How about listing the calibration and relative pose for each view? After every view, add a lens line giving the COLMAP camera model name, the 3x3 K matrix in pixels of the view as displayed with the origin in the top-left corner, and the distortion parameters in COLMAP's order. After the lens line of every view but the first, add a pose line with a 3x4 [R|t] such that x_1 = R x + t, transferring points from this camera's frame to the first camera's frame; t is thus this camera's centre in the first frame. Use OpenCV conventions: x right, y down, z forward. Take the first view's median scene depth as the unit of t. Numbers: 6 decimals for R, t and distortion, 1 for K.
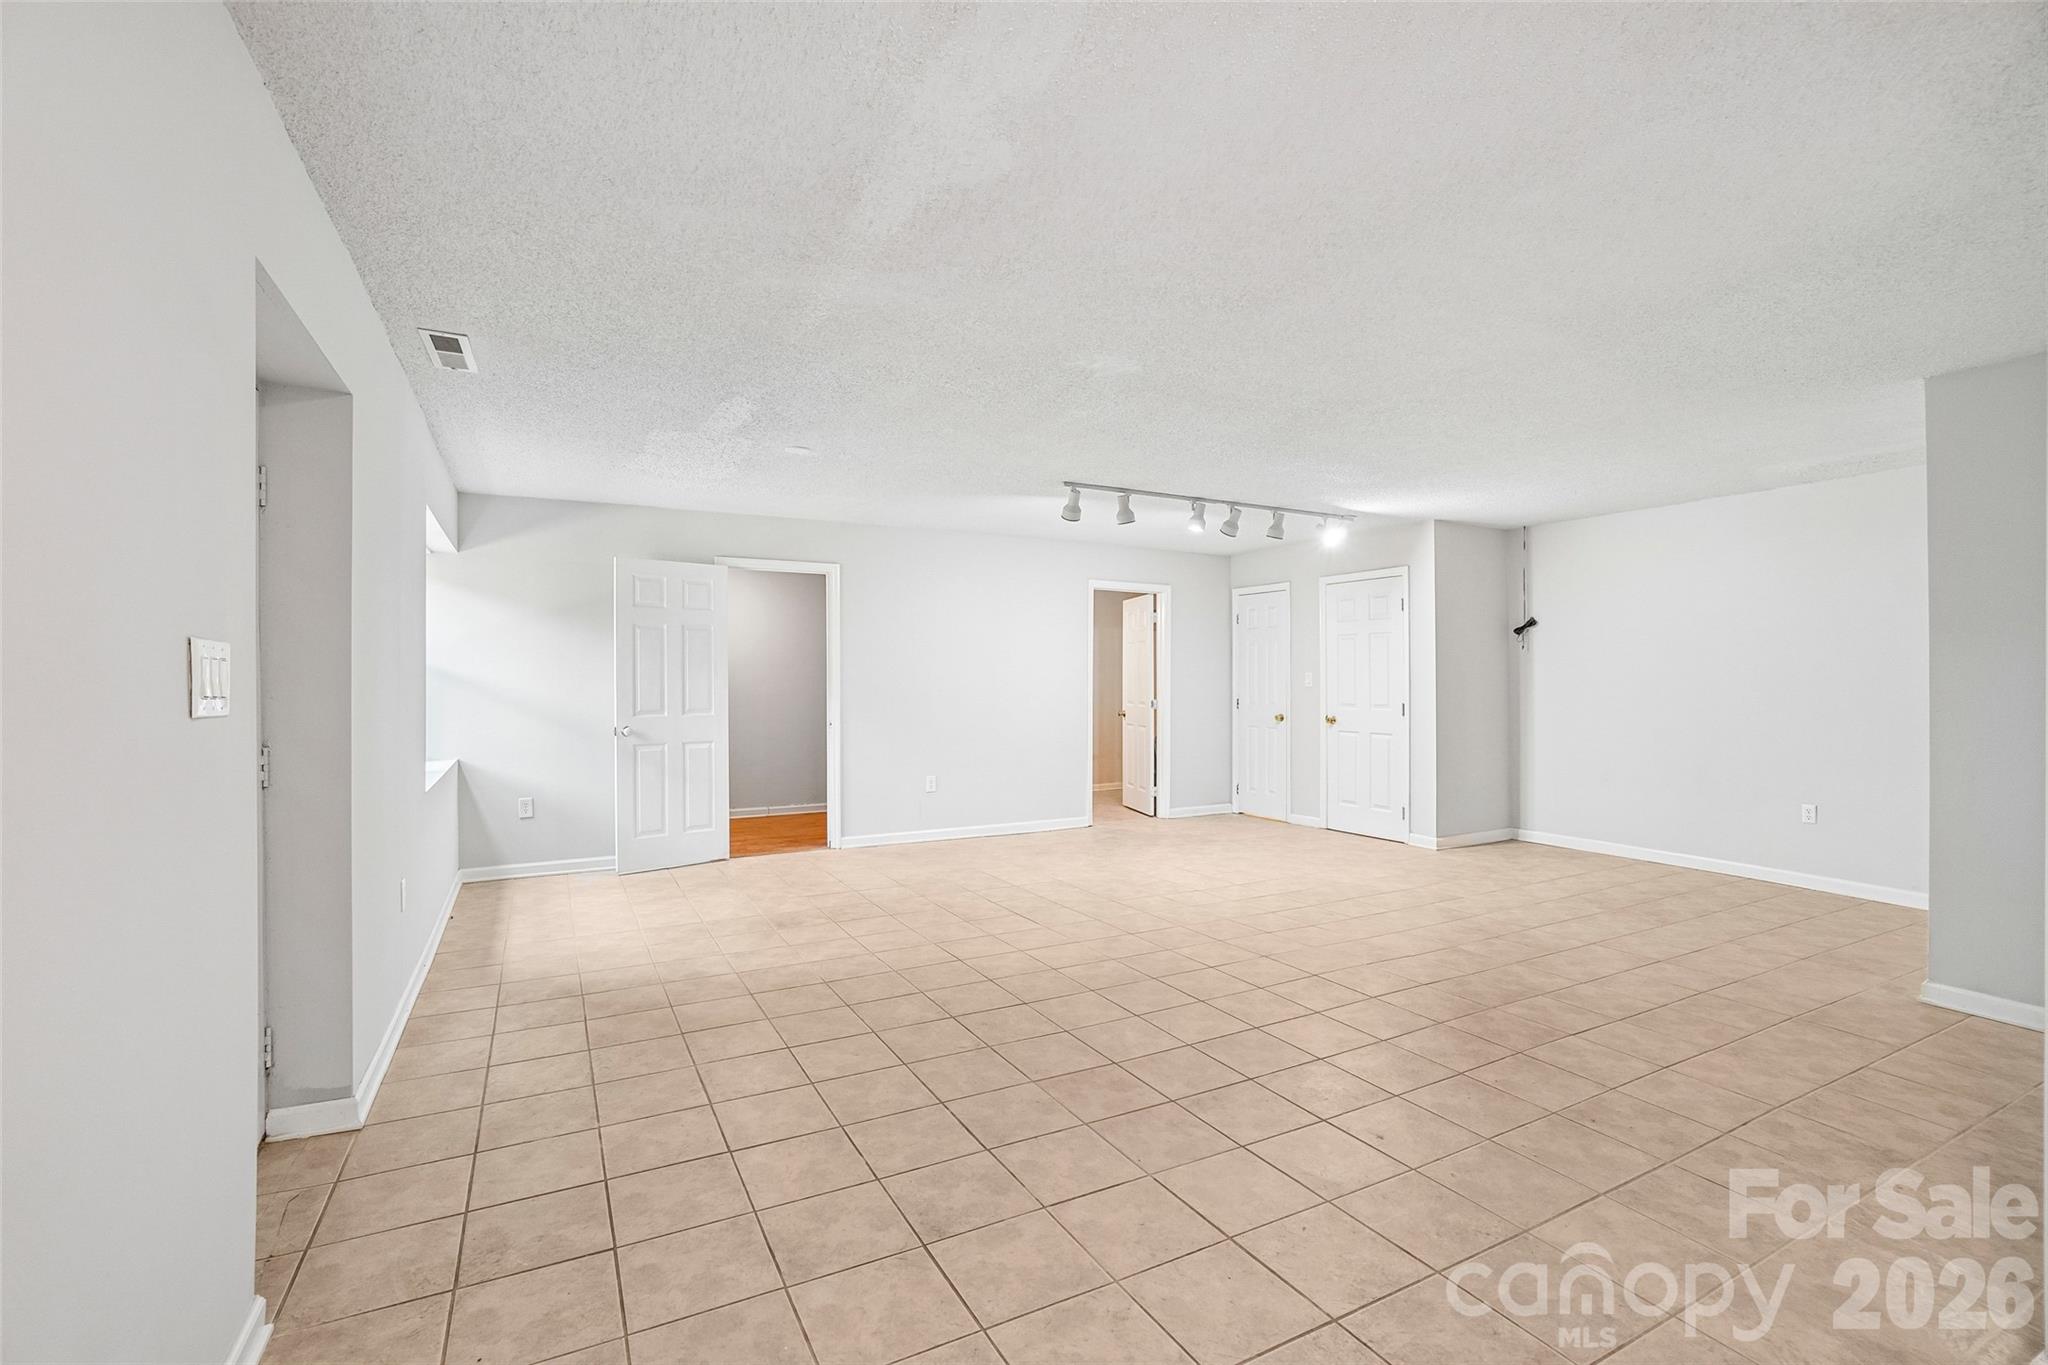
lens RADIAL K [[892.0, 0, 1032.2], [0, 892.0, 686.8], [0, 0, 1]] dist [-0.034555, 0.008447]
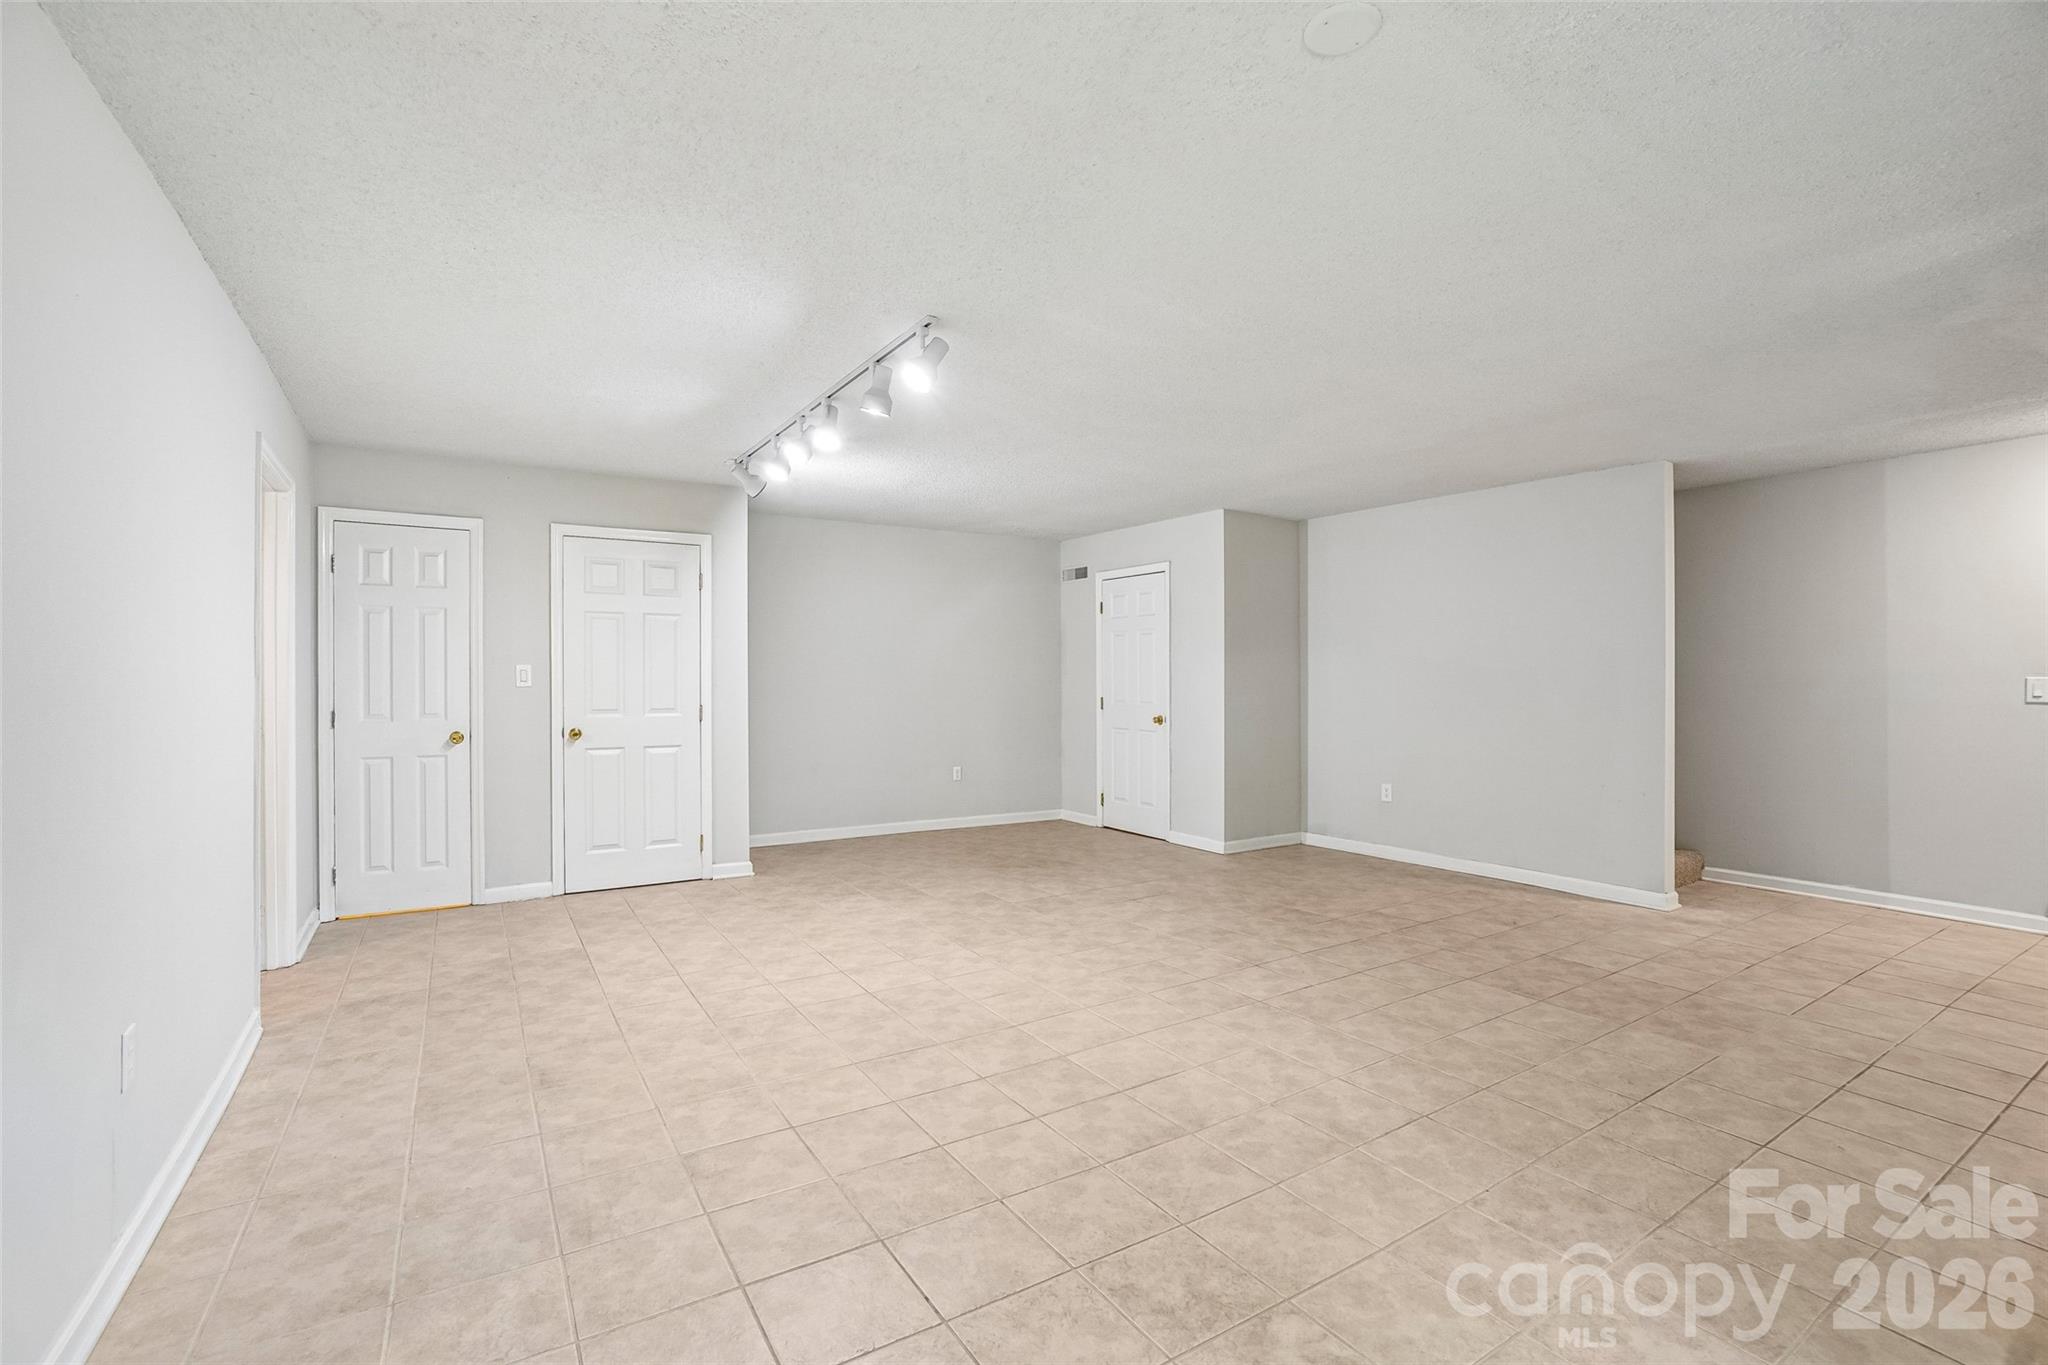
lens RADIAL K [[892.0, 0, 1012.2], [0, 892.0, 671.8], [0, 0, 1]] dist [-0.034555, 0.008447]
pose [[-0.055071, 0.008380, 0.998447, -0.677382], [0.002894, 0.999962, -0.008233, -0.009102], [-0.998478, 0.002436, -0.055093, 1.284652]]
